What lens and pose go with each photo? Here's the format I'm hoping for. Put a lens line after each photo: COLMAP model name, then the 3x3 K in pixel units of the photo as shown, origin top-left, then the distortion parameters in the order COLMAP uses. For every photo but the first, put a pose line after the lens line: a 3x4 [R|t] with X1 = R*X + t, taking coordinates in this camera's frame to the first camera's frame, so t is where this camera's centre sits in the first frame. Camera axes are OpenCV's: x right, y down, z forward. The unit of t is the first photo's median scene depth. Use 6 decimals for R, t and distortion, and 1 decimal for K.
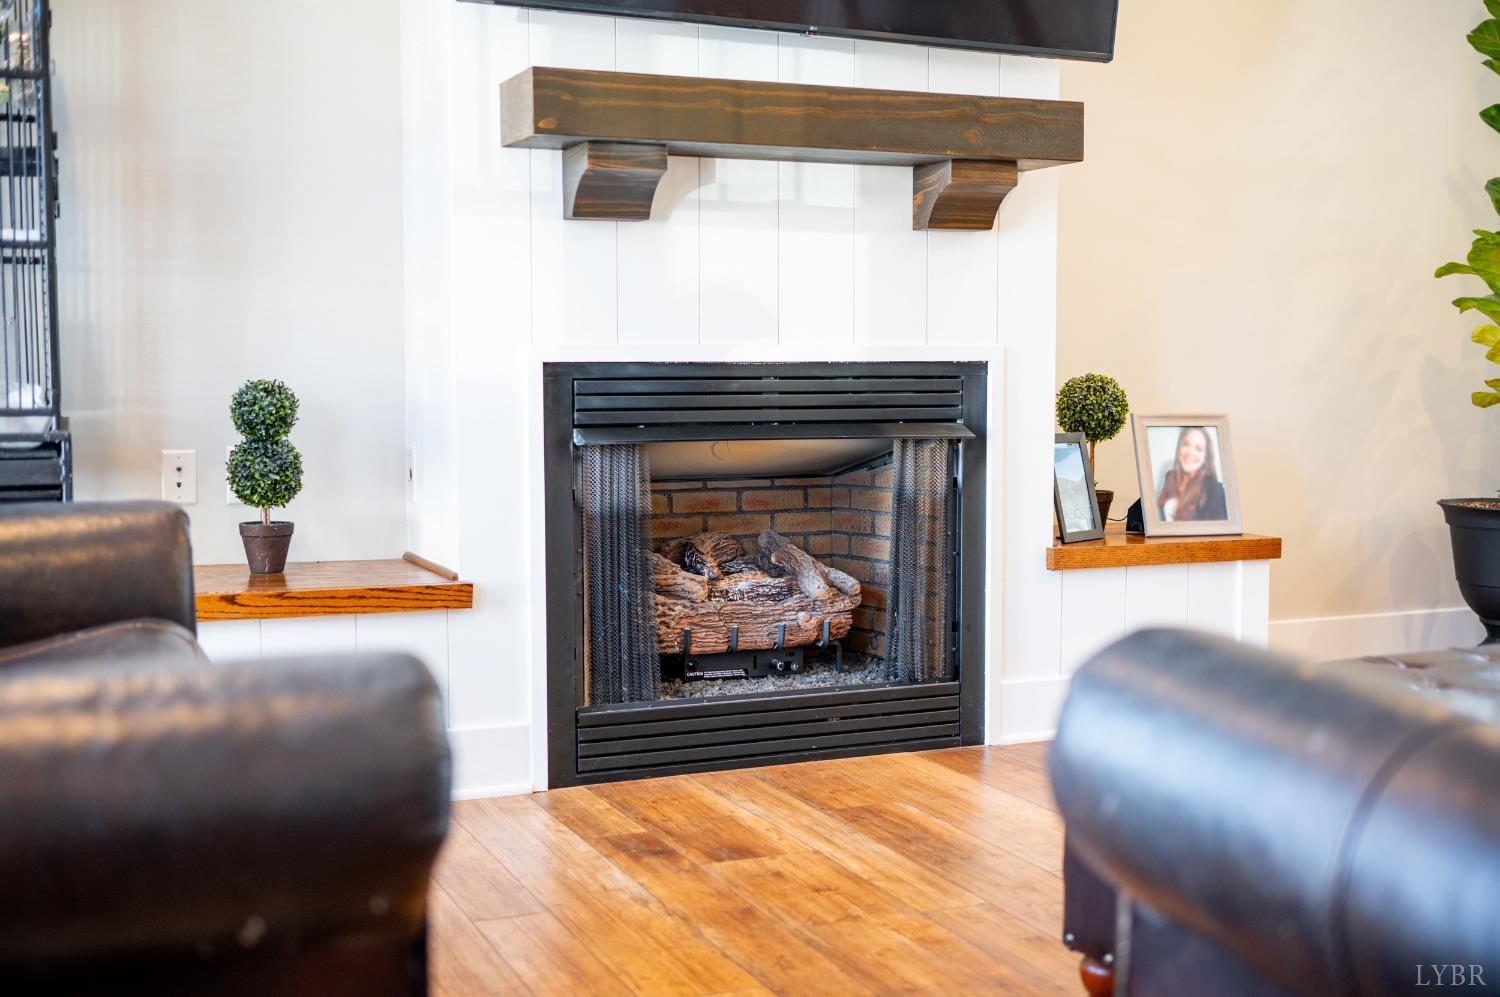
lens RADIAL K [[1732.5, 0, 750.0], [0, 1732.5, 498.5], [0, 0, 1]] dist [-0.005449, 0.009328]
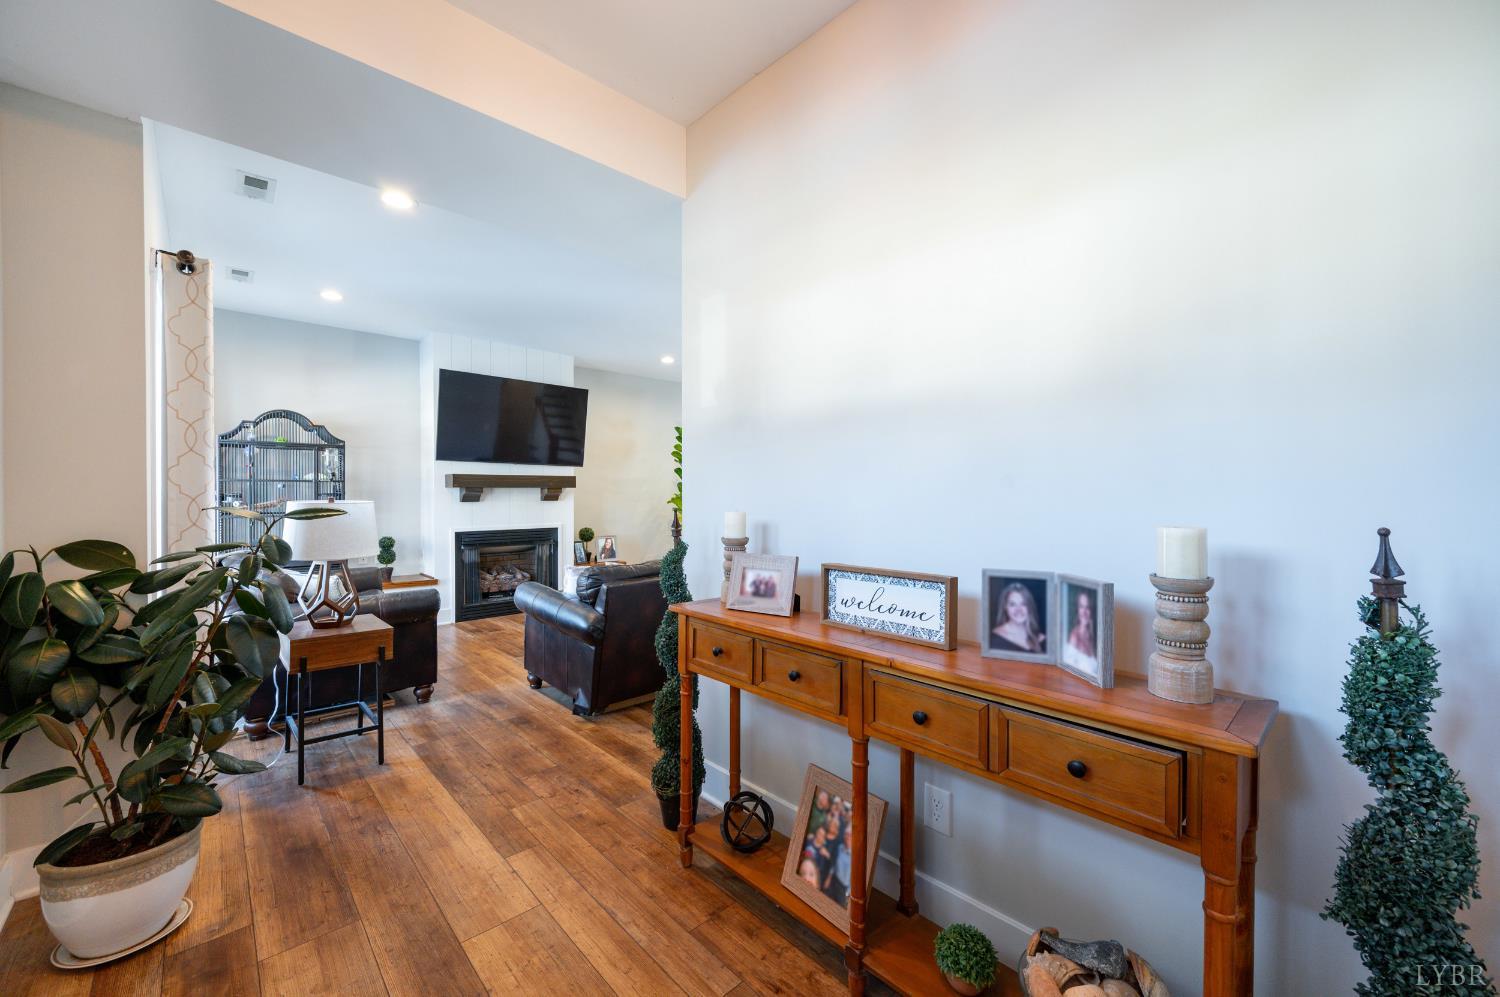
lens RADIAL K [[583.5, 0, 744.4], [0, 583.5, 498.1], [0, 0, 1]] dist [0.001115, 0.000111]
pose [[0.944401, -0.001181, 0.328795, 0.095656], [0.024023, 0.997569, -0.065417, -0.042940], [-0.327918, 0.069679, 0.942133, -0.710297]]
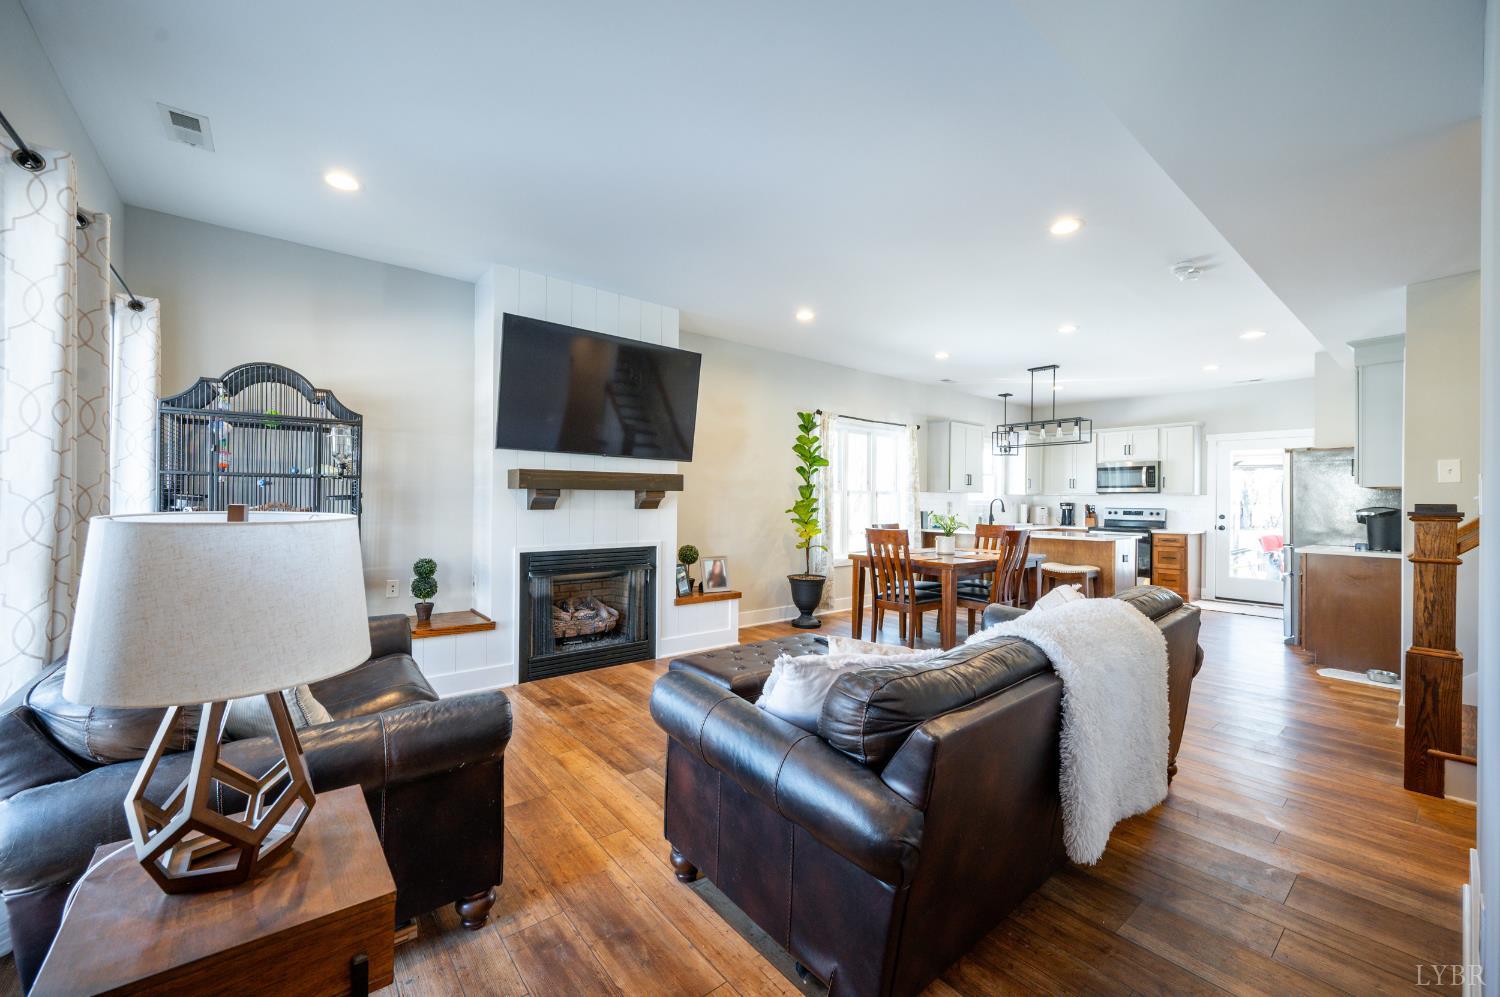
lens RADIAL K [[589.2, 0, 750.0], [0, 589.2, 498.5], [0, 0, 1]] dist [-0.001311, 0.000147]
pose [[0.963645, 0.011656, 0.266932, 0.002210], [0.009208, 0.997006, -0.076778, -0.083356], [-0.267027, 0.076444, 0.960652, -0.187303]]
